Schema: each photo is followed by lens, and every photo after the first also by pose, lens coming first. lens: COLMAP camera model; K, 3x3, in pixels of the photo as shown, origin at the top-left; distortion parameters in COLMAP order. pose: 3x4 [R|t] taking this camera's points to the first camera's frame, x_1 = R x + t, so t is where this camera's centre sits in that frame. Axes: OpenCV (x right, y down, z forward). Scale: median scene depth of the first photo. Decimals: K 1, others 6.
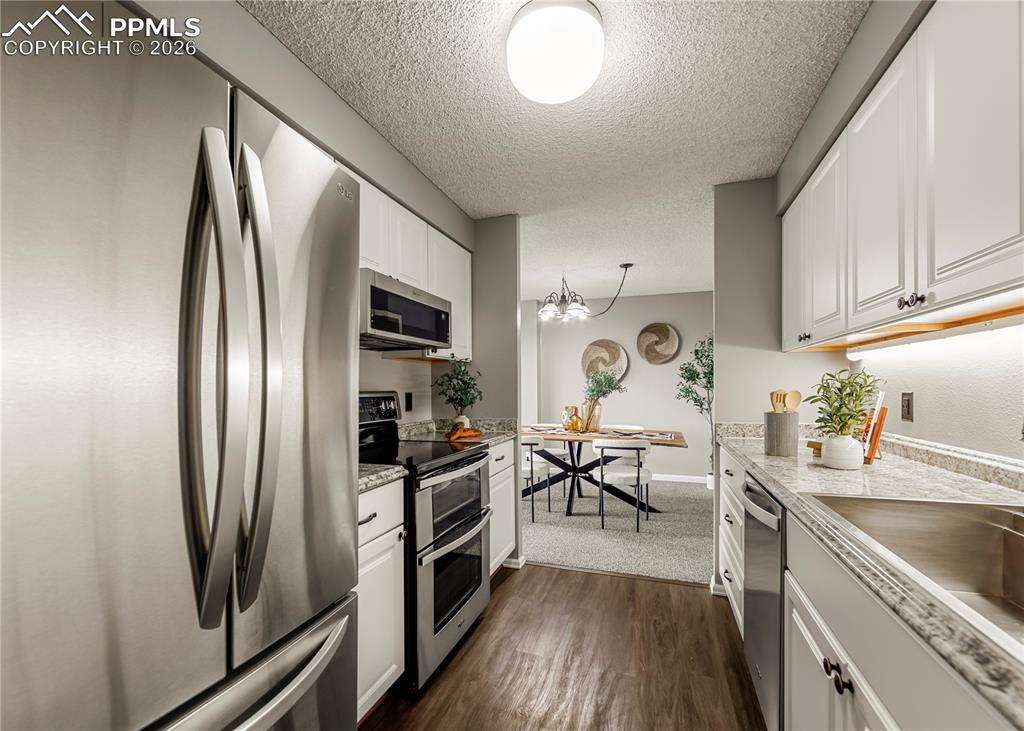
lens RADIAL K [[443.3, 0, 489.6], [0, 443.3, 386.8], [0, 0, 1]] dist [-0.003085, 0.001679]
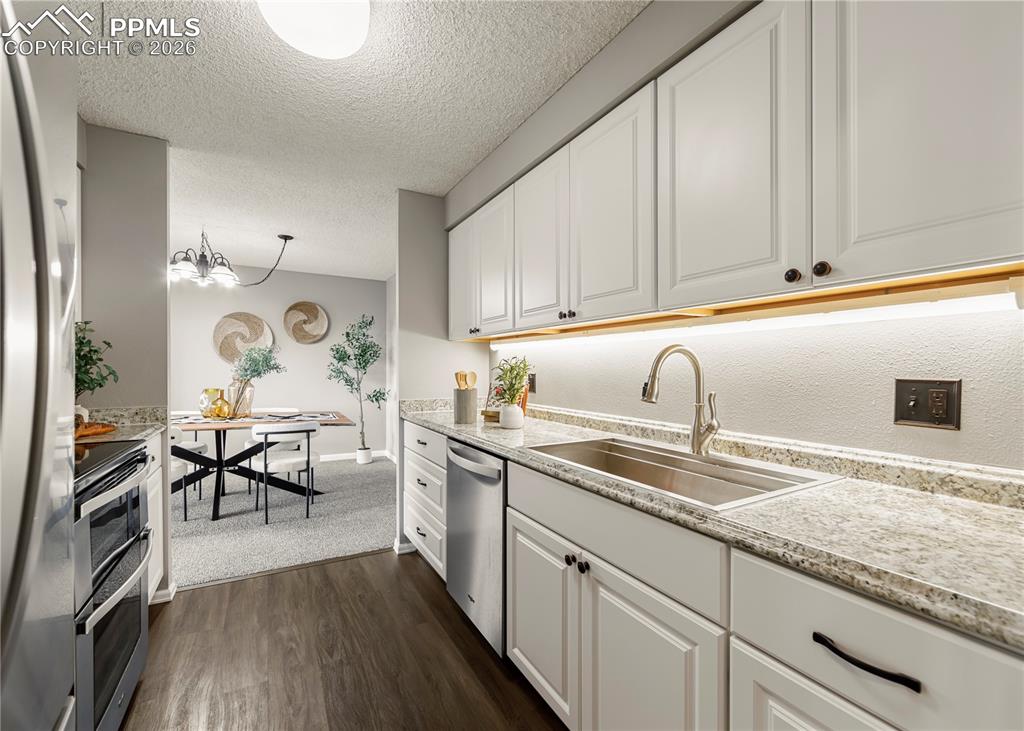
lens RADIAL K [[443.3, 0, 504.9], [0, 443.3, 362.5], [0, 0, 1]] dist [-0.003085, 0.001679]
pose [[0.653671, 0.023665, 0.756409, -0.137183], [-0.015368, 0.999720, -0.017997, 0.001955], [-0.756623, 0.000139, 0.653851, 0.054831]]
